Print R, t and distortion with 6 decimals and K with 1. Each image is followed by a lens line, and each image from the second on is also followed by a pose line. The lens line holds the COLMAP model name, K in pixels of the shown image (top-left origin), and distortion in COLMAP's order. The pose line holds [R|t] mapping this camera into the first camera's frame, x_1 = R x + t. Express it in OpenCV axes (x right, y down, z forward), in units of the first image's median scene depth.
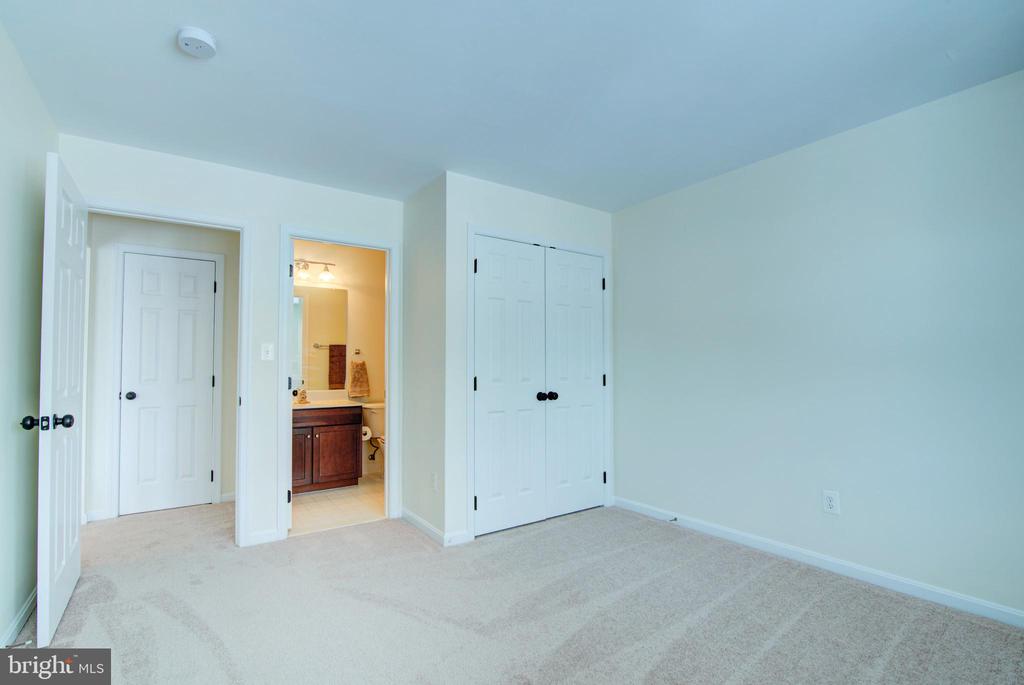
lens RADIAL K [[469.0, 0, 512.0], [0, 469.0, 346.6], [0, 0, 1]] dist [-0.001139, -0.000232]
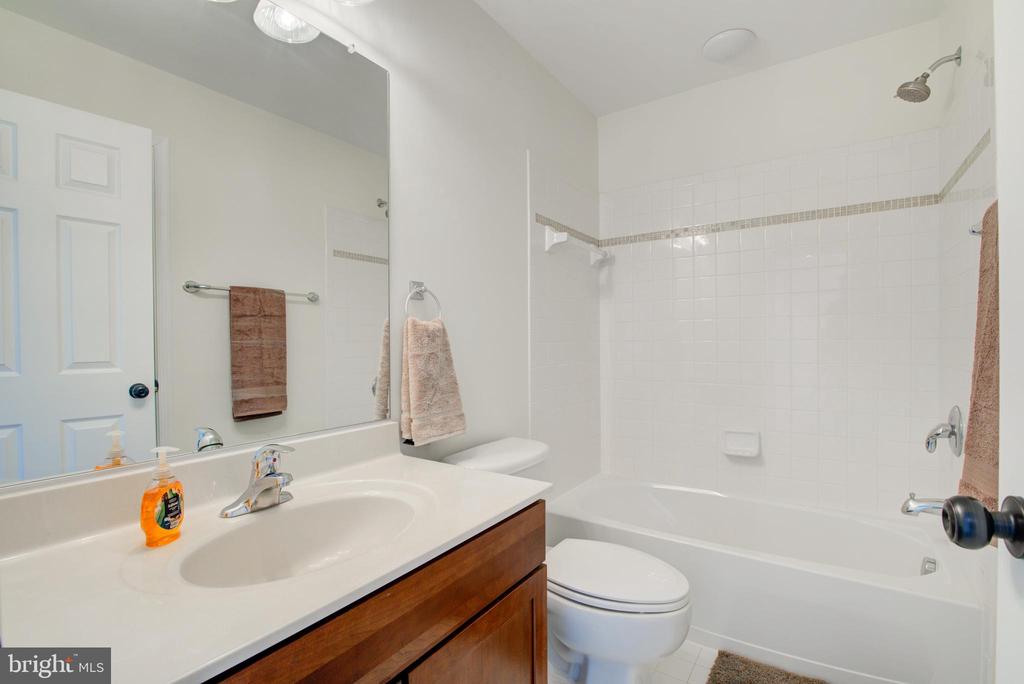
lens RADIAL K [[469.0, 0, 511.8], [0, 469.0, 336.8], [0, 0, 1]] dist [-0.001139, -0.000232]
pose [[0.932154, -0.005306, 0.362022, -0.318046], [-0.002512, 0.999774, 0.021120, 0.028153], [-0.362052, -0.020596, 0.931930, 0.578660]]
